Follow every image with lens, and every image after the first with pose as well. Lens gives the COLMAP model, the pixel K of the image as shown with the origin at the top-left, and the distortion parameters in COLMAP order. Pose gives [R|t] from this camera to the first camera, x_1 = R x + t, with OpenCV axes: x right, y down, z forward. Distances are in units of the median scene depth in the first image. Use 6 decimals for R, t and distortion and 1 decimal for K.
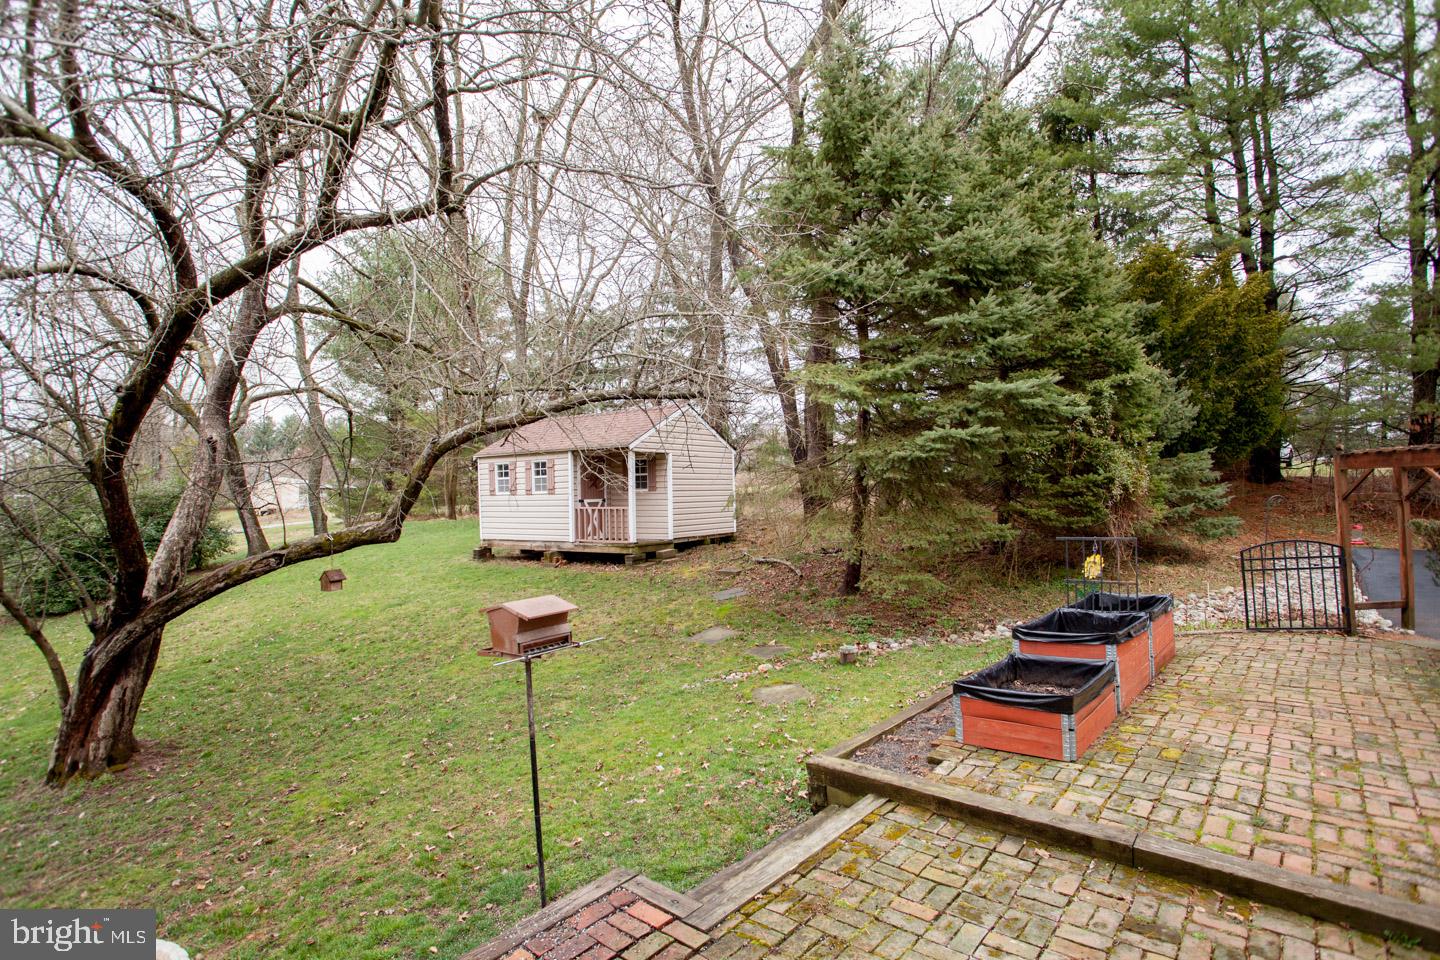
lens RADIAL K [[742.4, 0, 720.0], [0, 742.4, 480.0], [0, 0, 1]] dist [-0.000005, 0.000220]
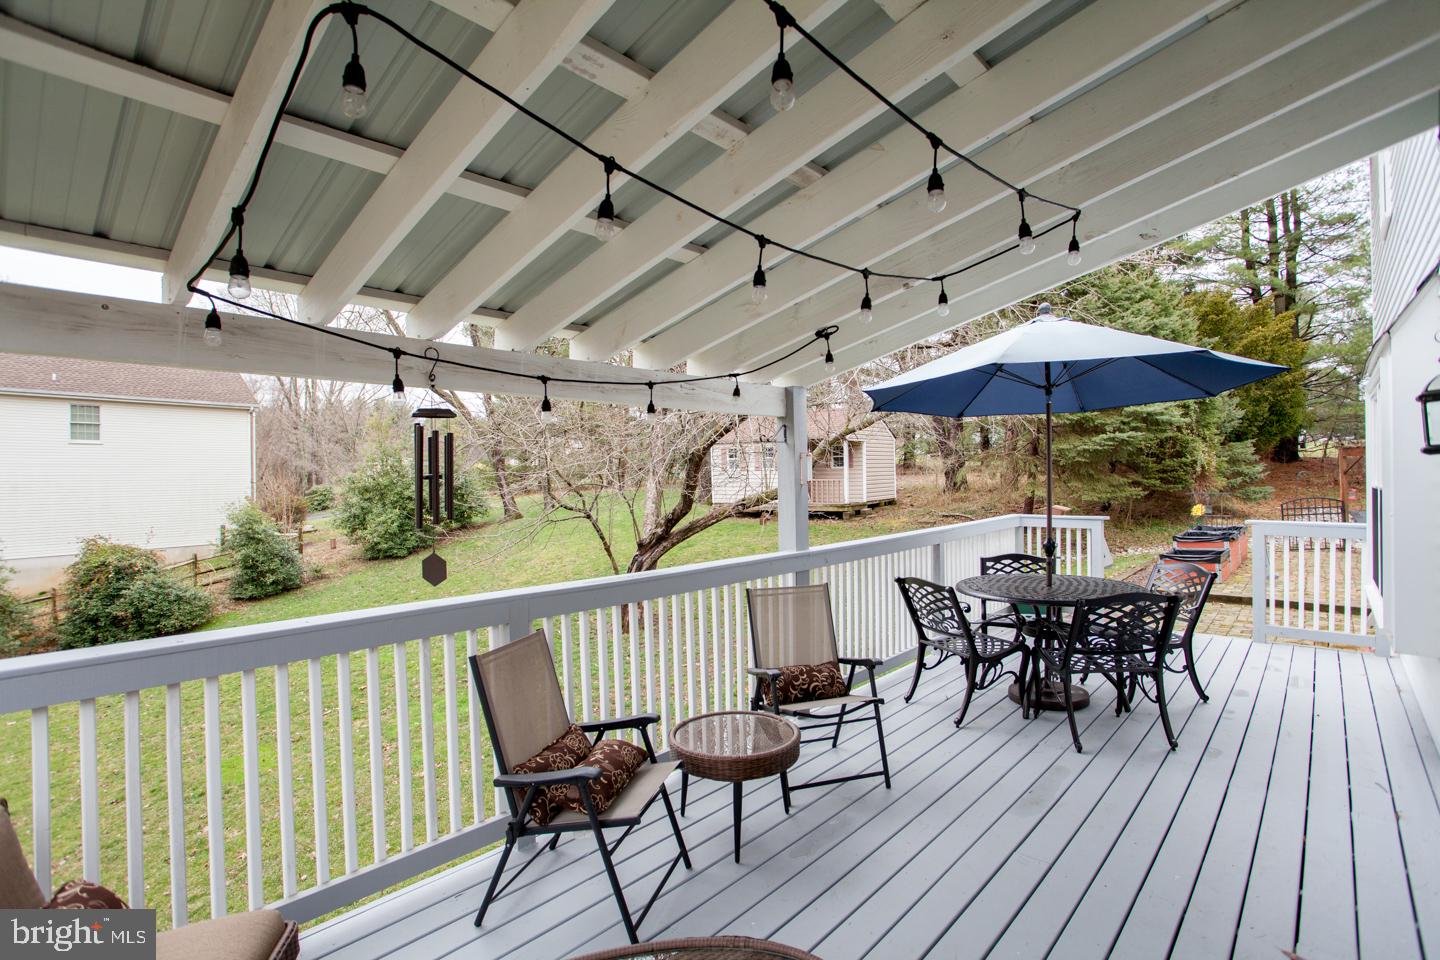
lens RADIAL K [[695.6, 0, 720.0], [0, 695.6, 480.0], [0, 0, 1]] dist [-0.000032, -0.000052]
pose [[0.999266, 0.000497, -0.038302, -0.334289], [0.000684, 0.999525, 0.030823, -0.005834], [0.038299, -0.030827, 0.998791, -0.408646]]
